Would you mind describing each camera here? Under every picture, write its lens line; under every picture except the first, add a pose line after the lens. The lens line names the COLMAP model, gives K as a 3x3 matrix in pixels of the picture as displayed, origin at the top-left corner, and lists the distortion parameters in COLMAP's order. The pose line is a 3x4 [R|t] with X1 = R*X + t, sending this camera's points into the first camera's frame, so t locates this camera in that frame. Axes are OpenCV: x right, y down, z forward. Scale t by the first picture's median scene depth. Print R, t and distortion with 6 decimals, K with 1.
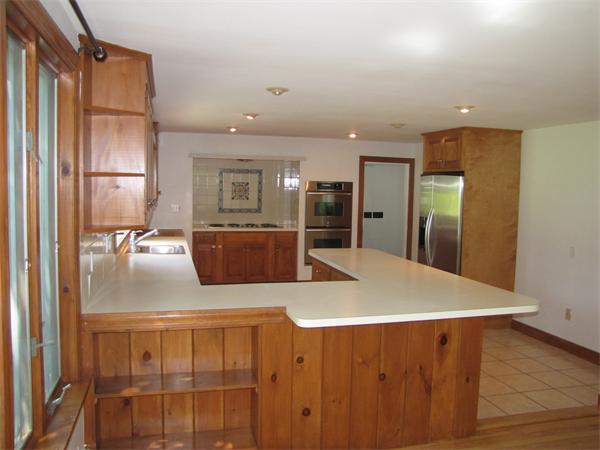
lens RADIAL K [[502.9, 0, 300.0], [0, 502.9, 225.0], [0, 0, 1]] dist [-0.176228, 0.160464]
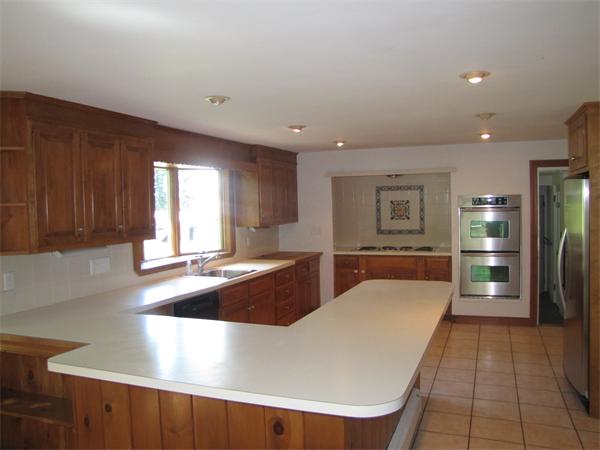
lens RADIAL K [[502.9, 0, 300.0], [0, 502.9, 225.0], [0, 0, 1]] dist [-0.176228, 0.160464]
pose [[0.809134, -0.015058, -0.587432, 0.277123], [-0.007634, 0.999318, -0.036130, -0.007602], [0.587575, 0.033719, 0.808467, 0.179092]]
